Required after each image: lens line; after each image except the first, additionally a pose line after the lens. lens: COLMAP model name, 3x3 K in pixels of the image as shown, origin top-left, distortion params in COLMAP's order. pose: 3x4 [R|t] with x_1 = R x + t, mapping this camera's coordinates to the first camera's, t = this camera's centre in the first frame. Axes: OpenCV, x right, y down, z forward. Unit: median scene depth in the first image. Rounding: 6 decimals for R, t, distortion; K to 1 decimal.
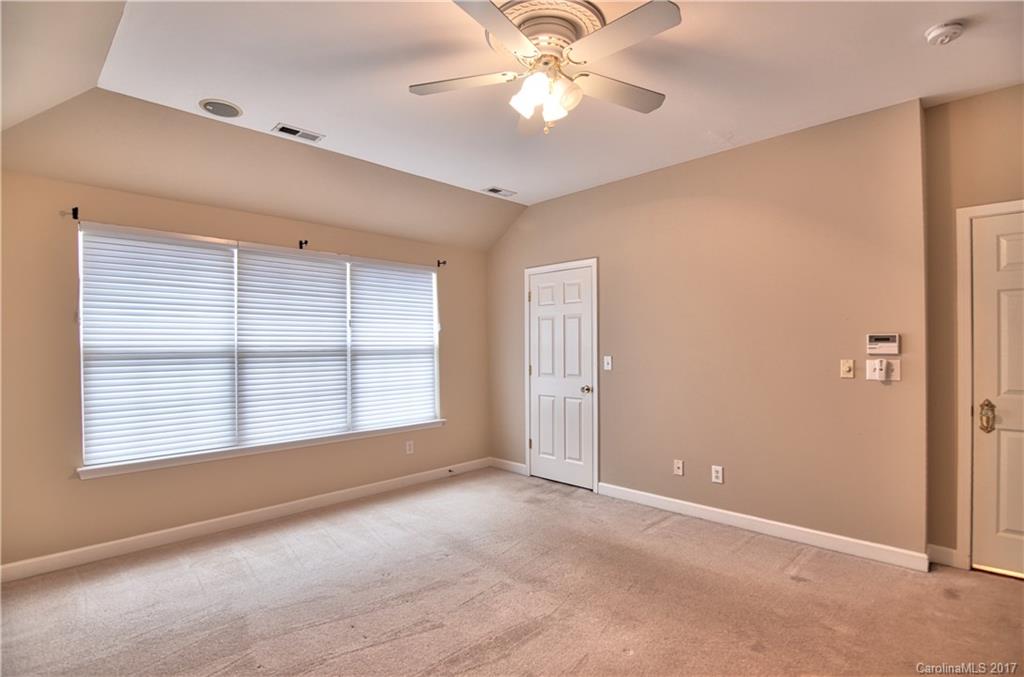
lens RADIAL K [[503.0, 0, 507.7], [0, 503.0, 349.7], [0, 0, 1]] dist [0.001127, -0.000297]
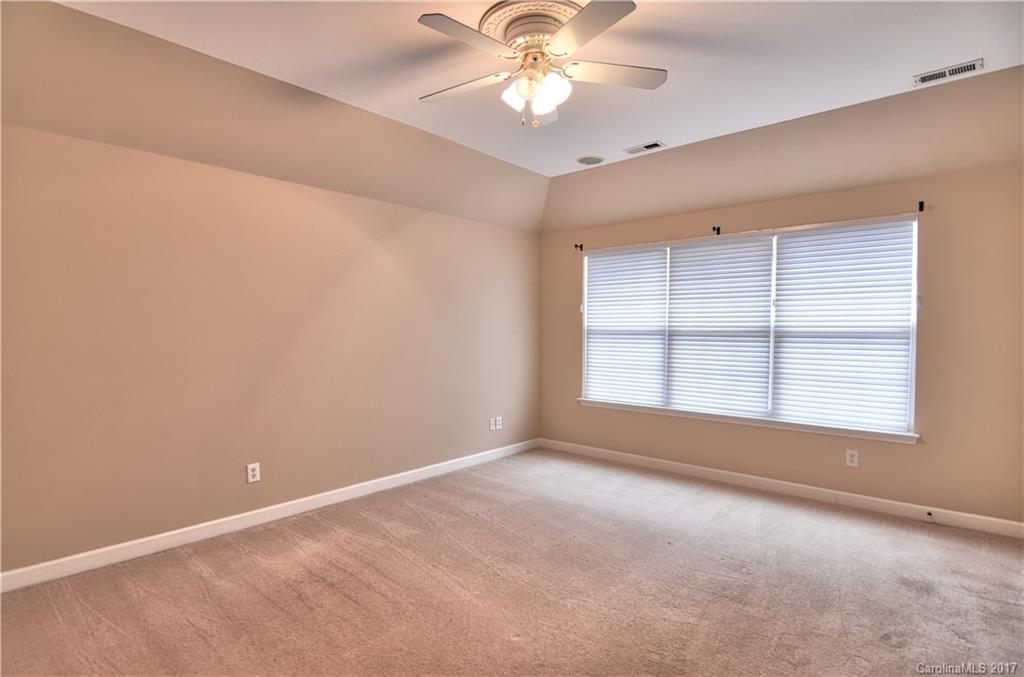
lens RADIAL K [[503.0, 0, 507.7], [0, 503.0, 349.7], [0, 0, 1]] dist [0.001127, -0.000297]
pose [[0.073190, 0.050082, -0.996060, 0.579110], [-0.010354, 0.998723, 0.049455, -0.006066], [0.997264, 0.006693, 0.073615, 0.446454]]
